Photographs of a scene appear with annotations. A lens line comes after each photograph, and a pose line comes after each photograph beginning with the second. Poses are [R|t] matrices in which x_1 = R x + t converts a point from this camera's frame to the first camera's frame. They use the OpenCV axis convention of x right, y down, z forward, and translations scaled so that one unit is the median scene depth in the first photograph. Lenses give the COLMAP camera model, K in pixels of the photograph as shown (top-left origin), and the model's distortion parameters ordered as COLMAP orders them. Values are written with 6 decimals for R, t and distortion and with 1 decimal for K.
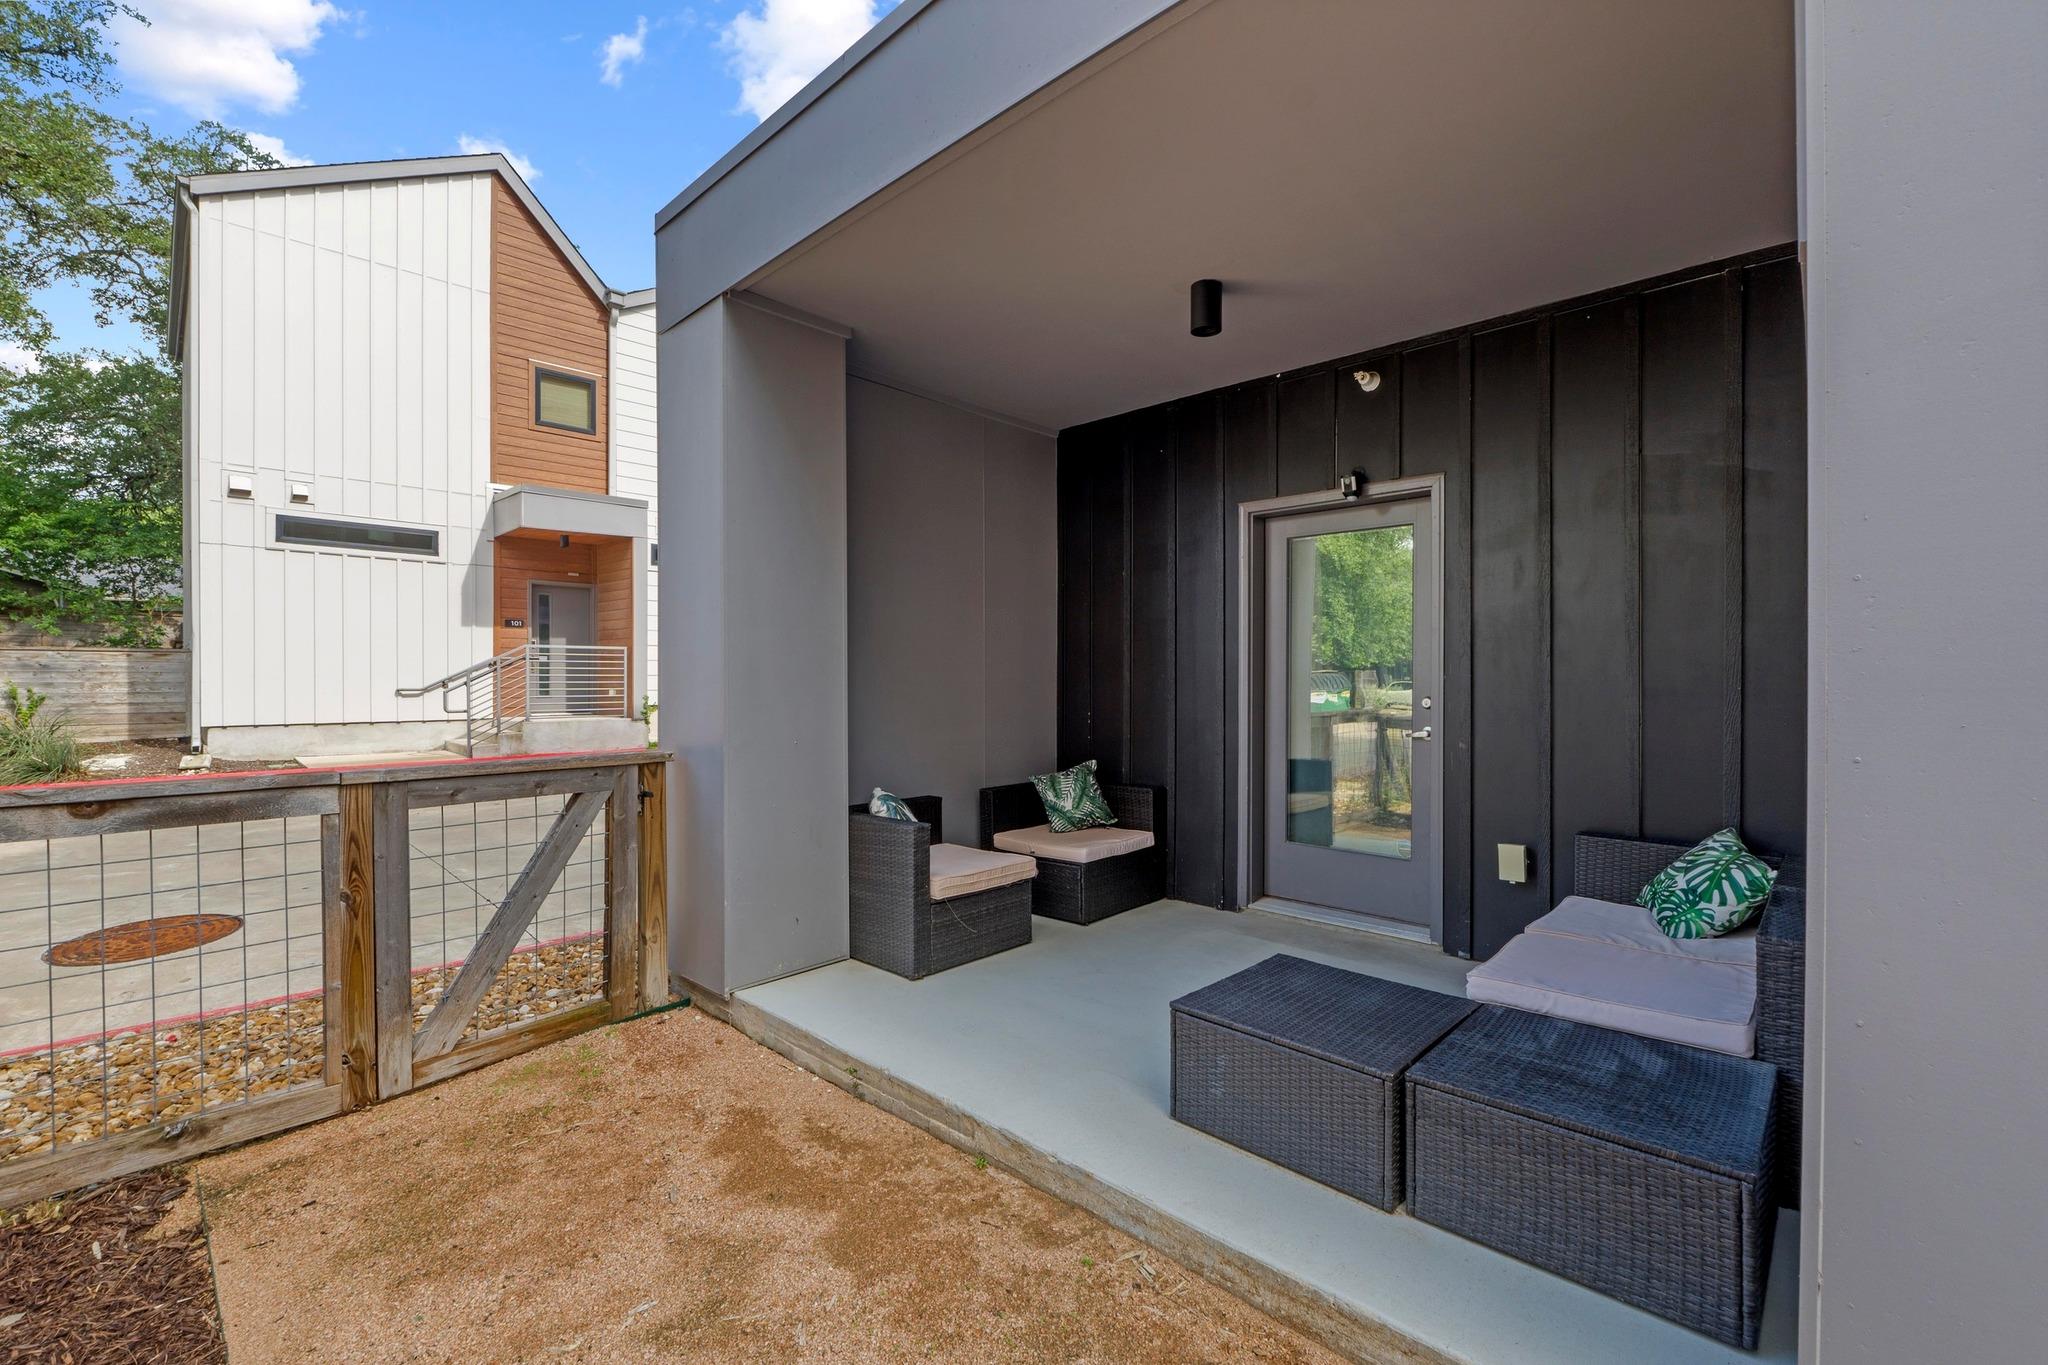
lens RADIAL K [[876.6, 0, 1021.9], [0, 876.6, 676.2], [0, 0, 1]] dist [-0.001987, 0.000009]
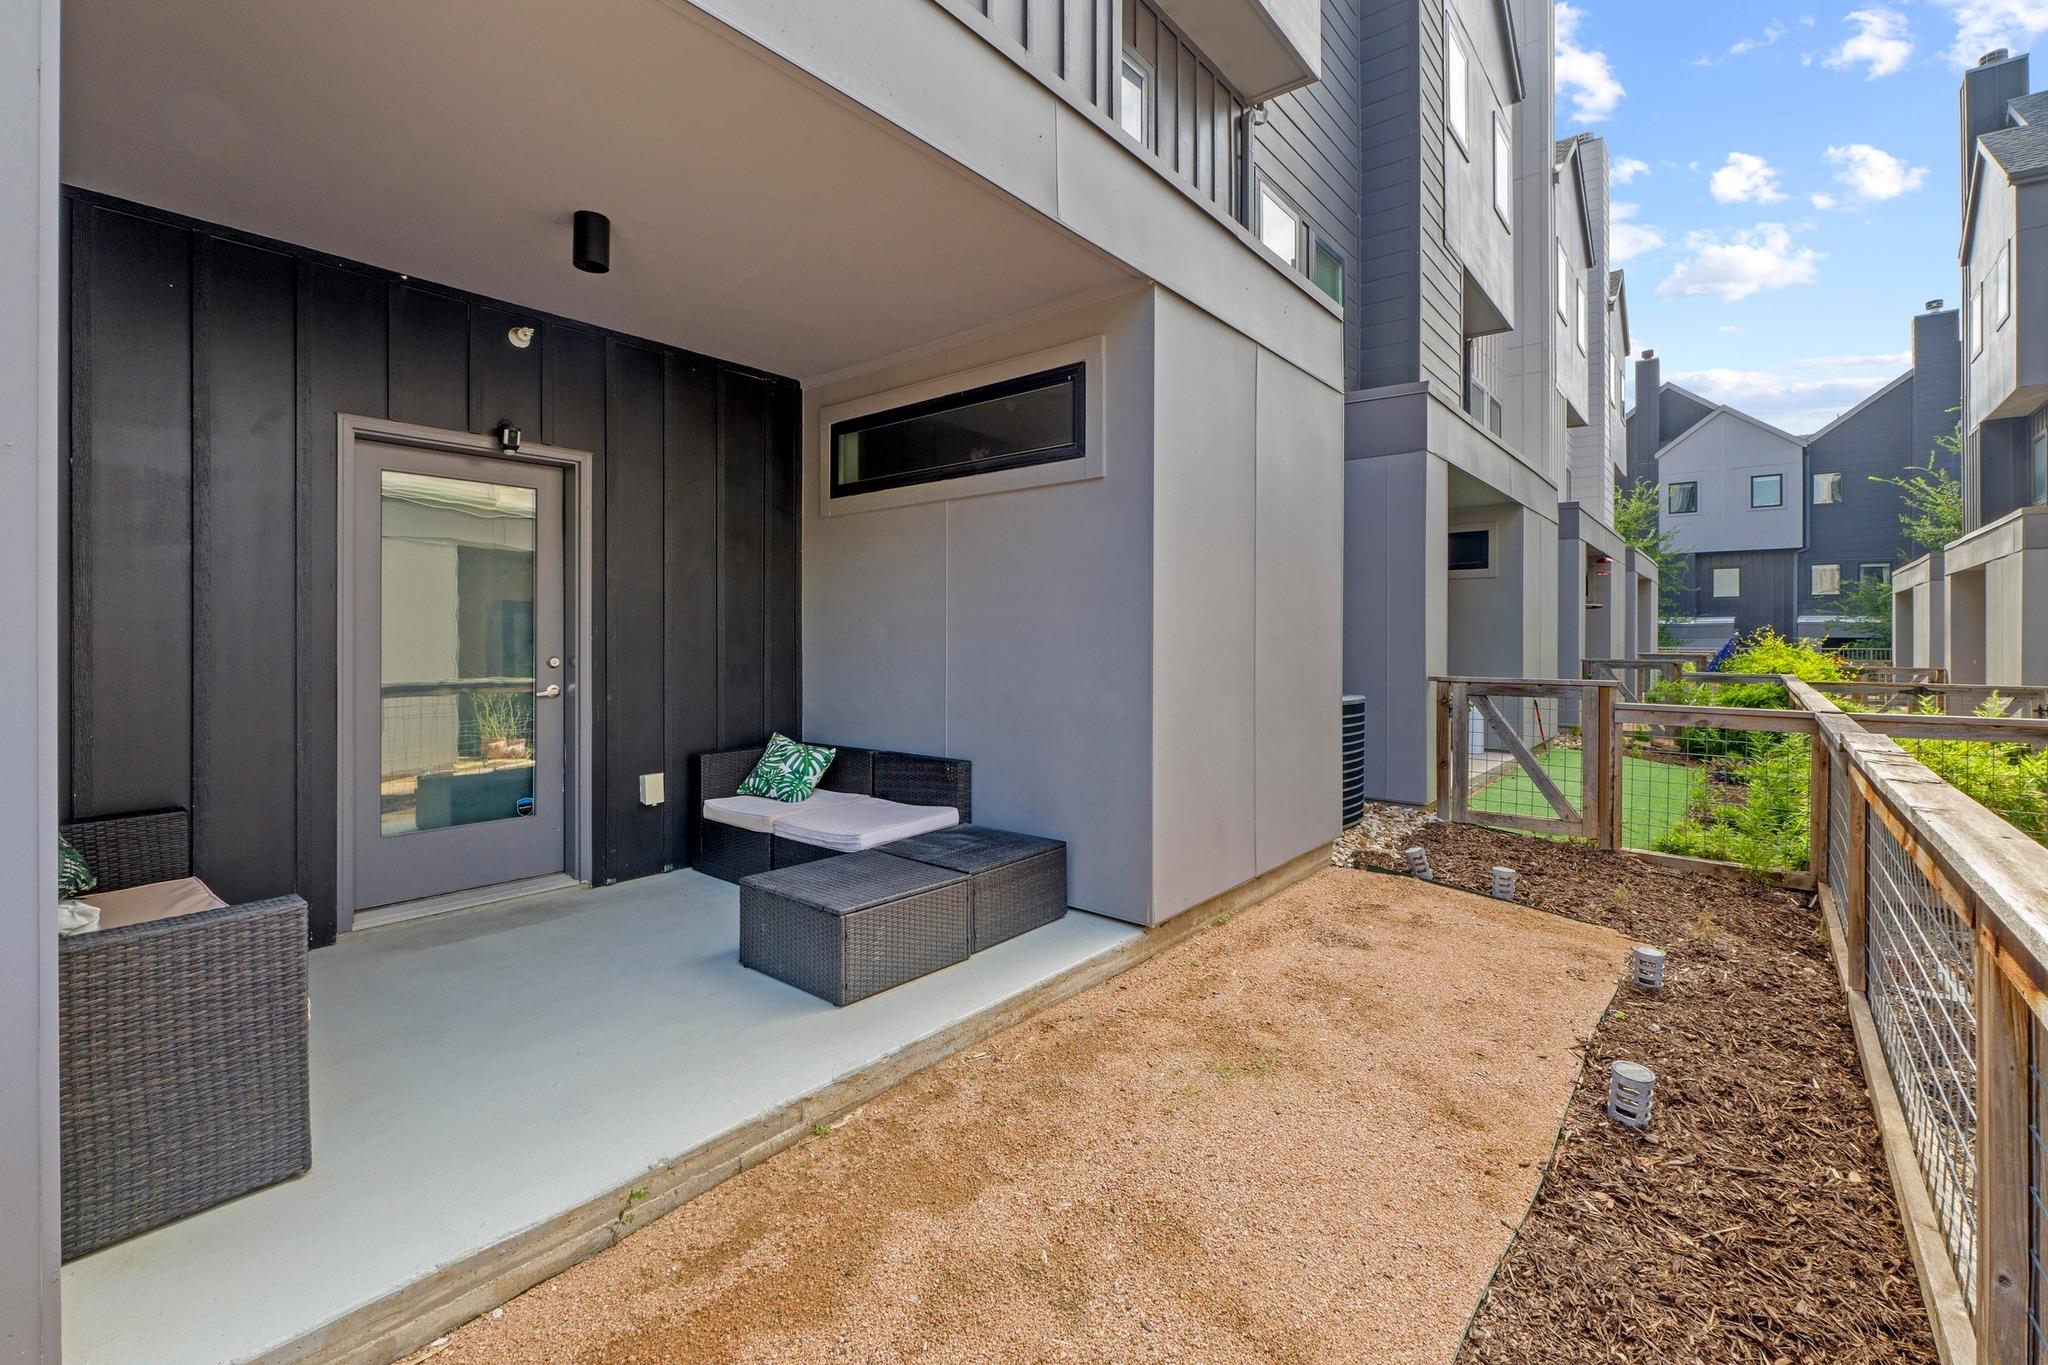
lens RADIAL K [[886.1, 0, 1016.8], [0, 886.1, 641.8], [0, 0, 1]] dist [-0.007859, 0.000613]
pose [[-0.065177, -0.003554, 0.997867, -1.020518], [0.002512, 0.999990, 0.003726, 0.004944], [-0.997871, 0.002750, -0.065167, 0.823763]]
